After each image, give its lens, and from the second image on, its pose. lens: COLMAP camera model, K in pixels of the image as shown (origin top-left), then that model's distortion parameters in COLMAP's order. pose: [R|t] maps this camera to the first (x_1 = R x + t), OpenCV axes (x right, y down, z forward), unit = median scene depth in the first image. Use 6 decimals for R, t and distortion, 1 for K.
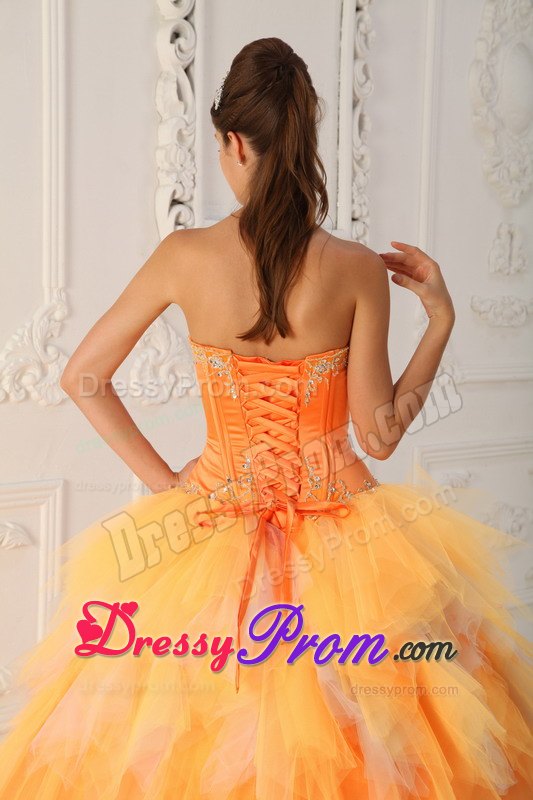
lens RADIAL K [[1310.4, 0, 270.3], [0, 1310.4, 402.8], [0, 0, 1]] dist [0.231625, -0.045996]
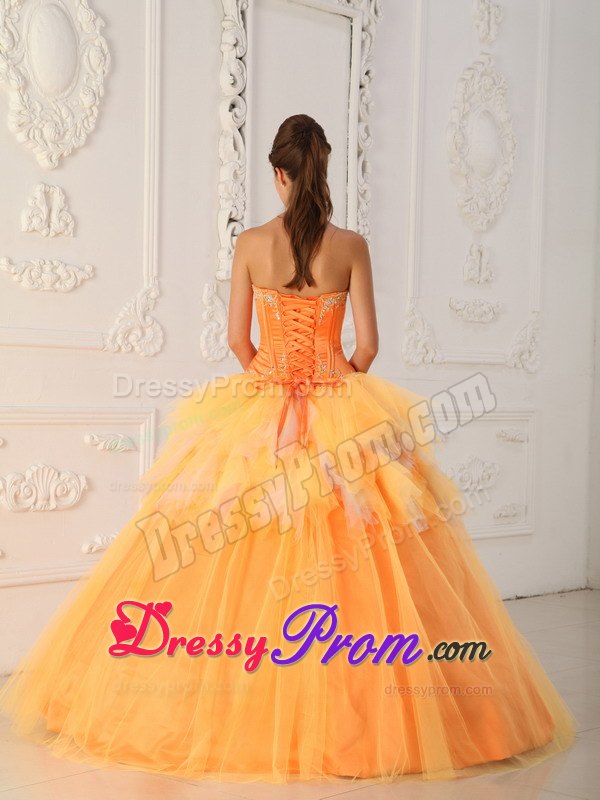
lens RADIAL K [[1460.9, 0, 303.1], [0, 1460.9, 409.1], [0, 0, 1]] dist [0.226796, -0.011479]
pose [[0.999979, 0.001793, 0.006196, -0.004079], [-0.001460, 0.998570, -0.053442, 0.136435], [-0.006283, 0.053432, 0.998552, -0.574178]]
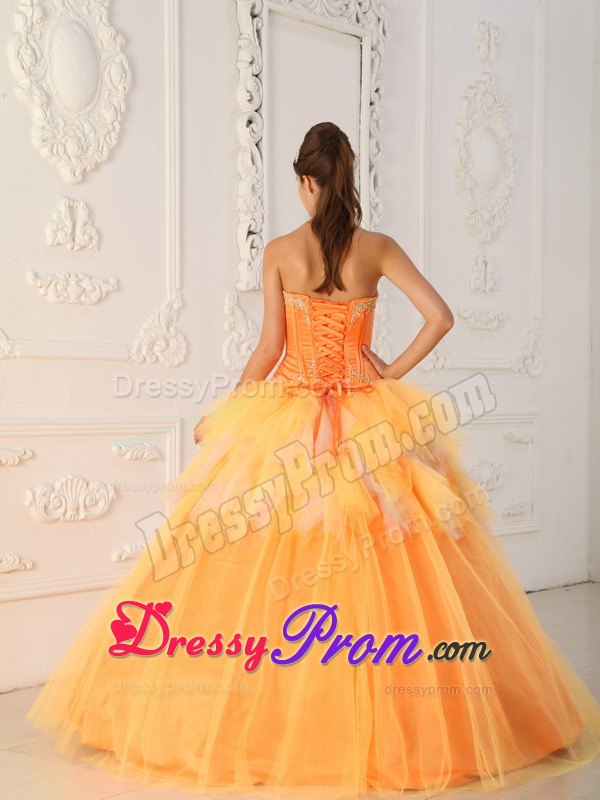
lens RADIAL K [[1276.7, 0, 299.3], [0, 1276.7, 412.9], [0, 0, 1]] dist [0.152764, 0.049921]
pose [[0.999797, -0.016486, 0.011579, -0.037586], [0.017109, 0.998288, -0.055941, 0.127544], [-0.010637, 0.056127, 0.998367, -0.408148]]
